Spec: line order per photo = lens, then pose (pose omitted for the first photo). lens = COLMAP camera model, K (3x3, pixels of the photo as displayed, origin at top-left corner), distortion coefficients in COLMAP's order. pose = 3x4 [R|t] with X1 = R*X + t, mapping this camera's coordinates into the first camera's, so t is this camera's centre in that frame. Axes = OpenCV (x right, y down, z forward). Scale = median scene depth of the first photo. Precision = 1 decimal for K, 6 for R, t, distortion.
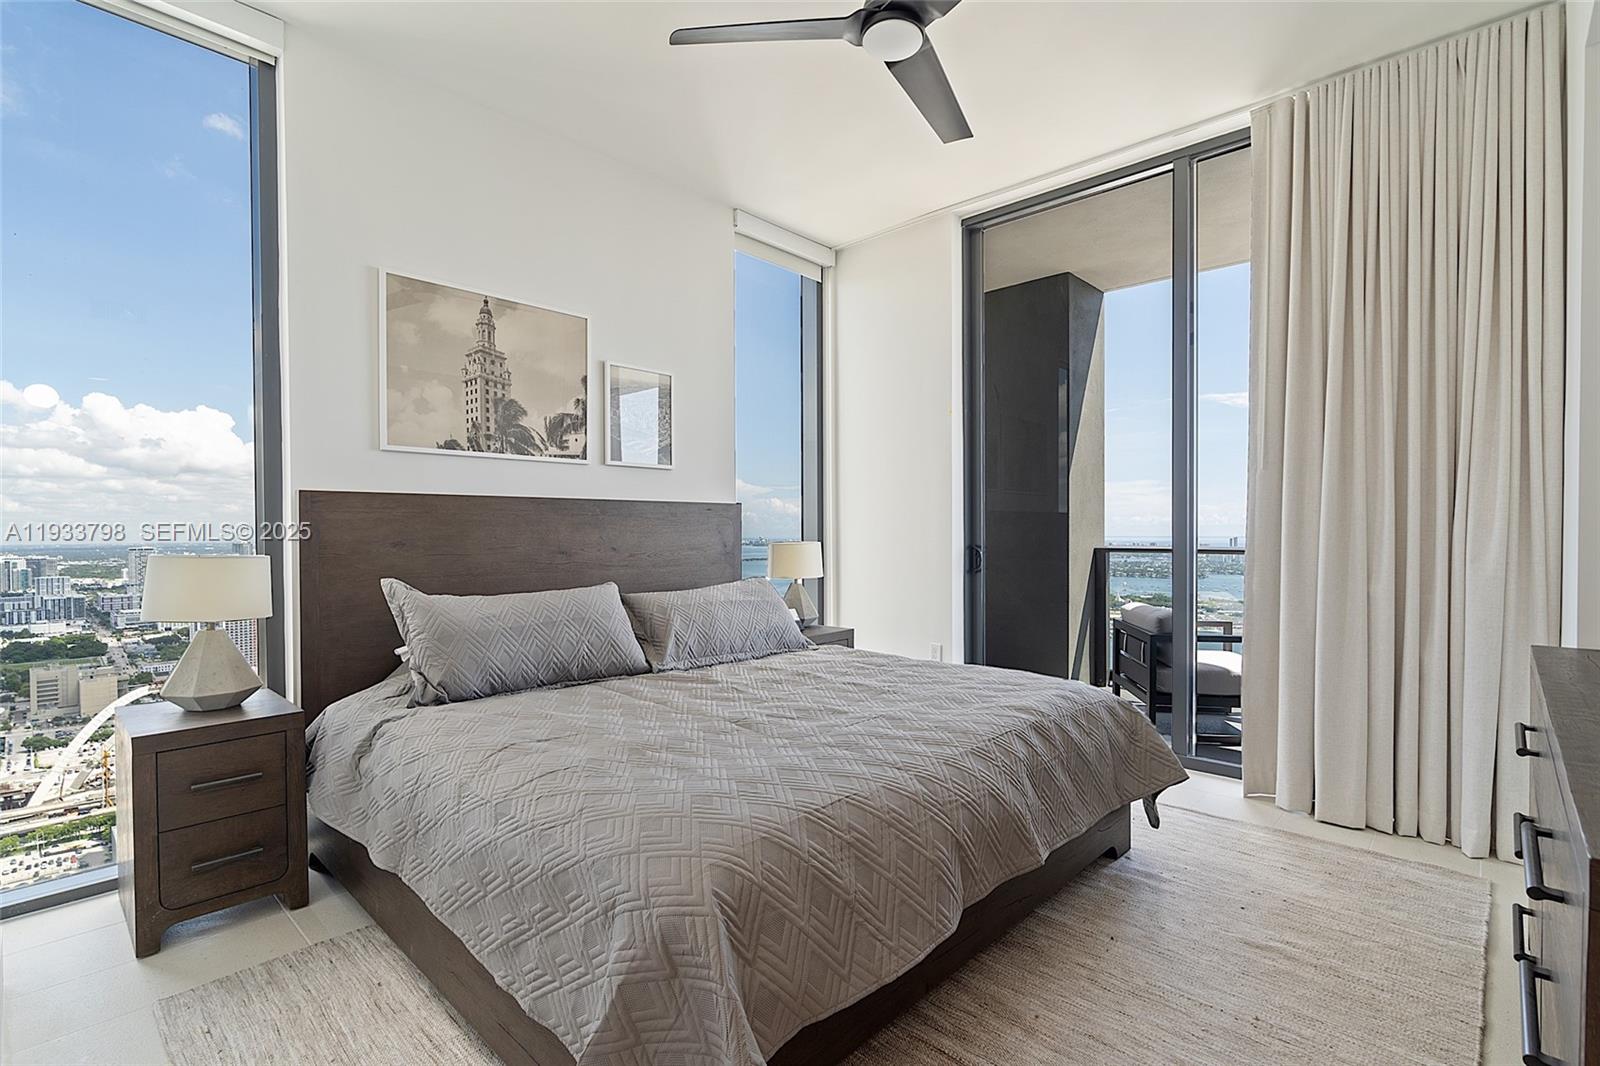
lens RADIAL K [[743.0, 0, 764.6], [0, 743.0, 538.6], [0, 0, 1]] dist [-0.003361, 0.000118]
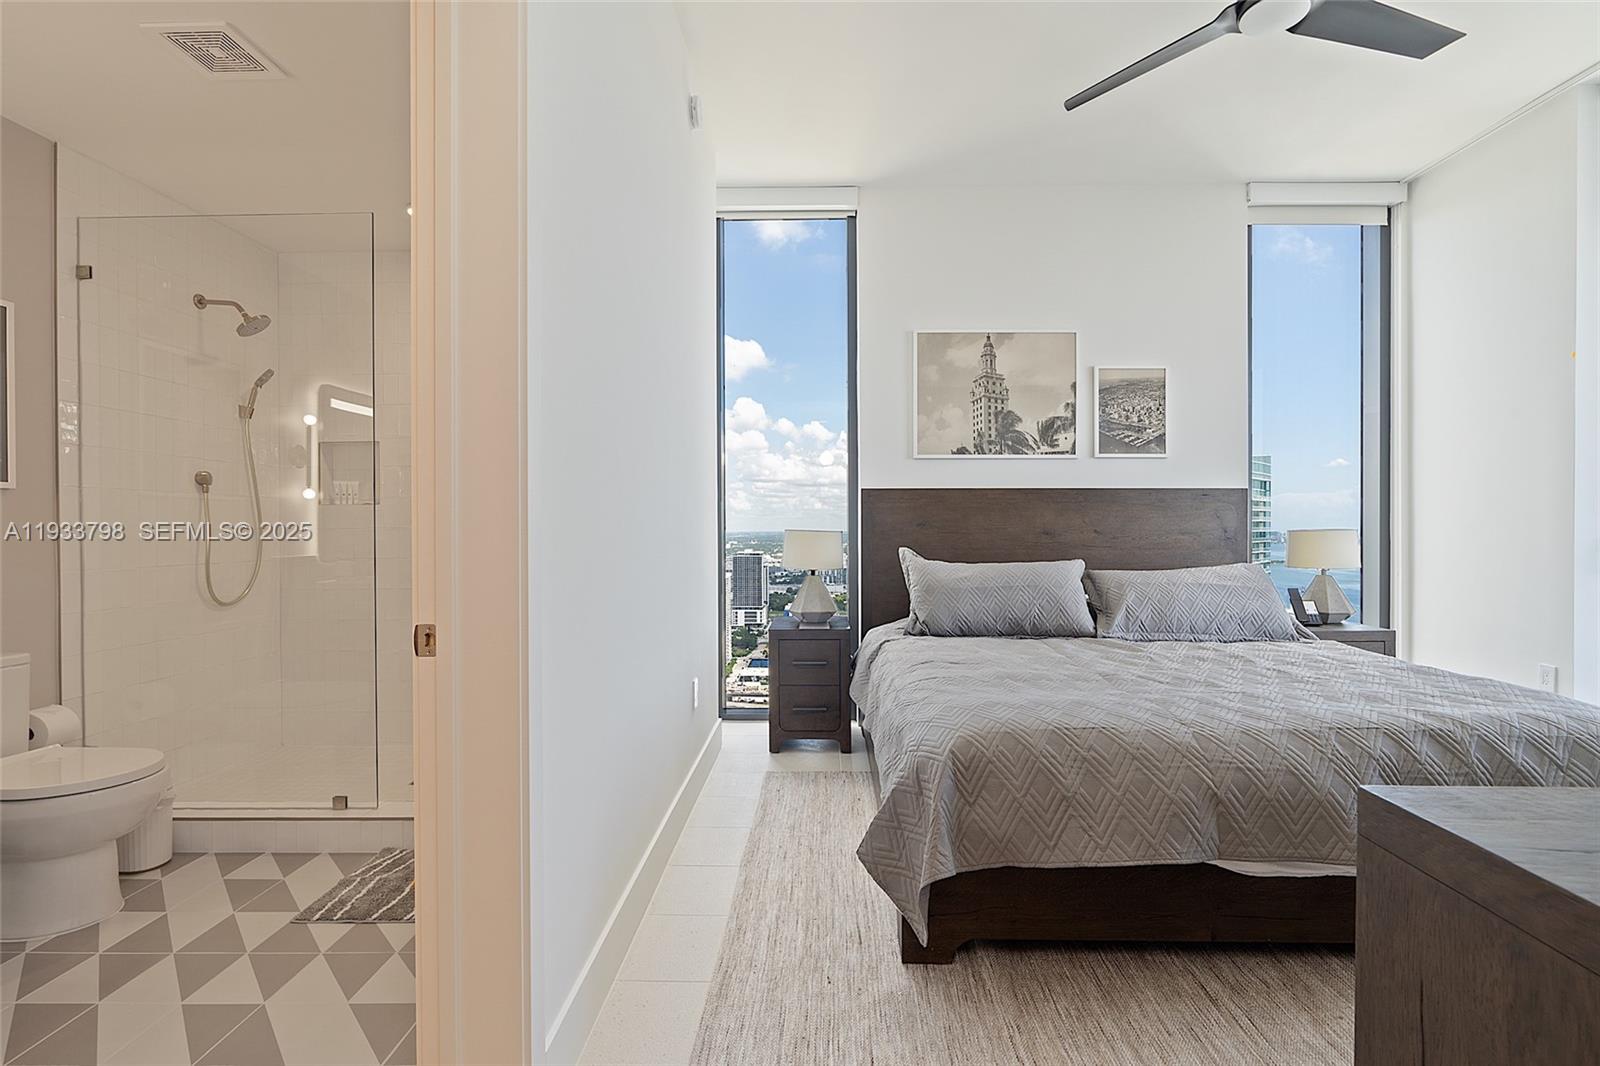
lens RADIAL K [[753.6, 0, 800.0], [0, 753.6, 533.0], [0, 0, 1]] dist [0.000611, 0.000069]
pose [[0.655914, 0.012159, -0.754738, 0.400138], [-0.012625, 0.999907, 0.005138, 0.017326], [0.754730, 0.006158, 0.656007, -0.101831]]
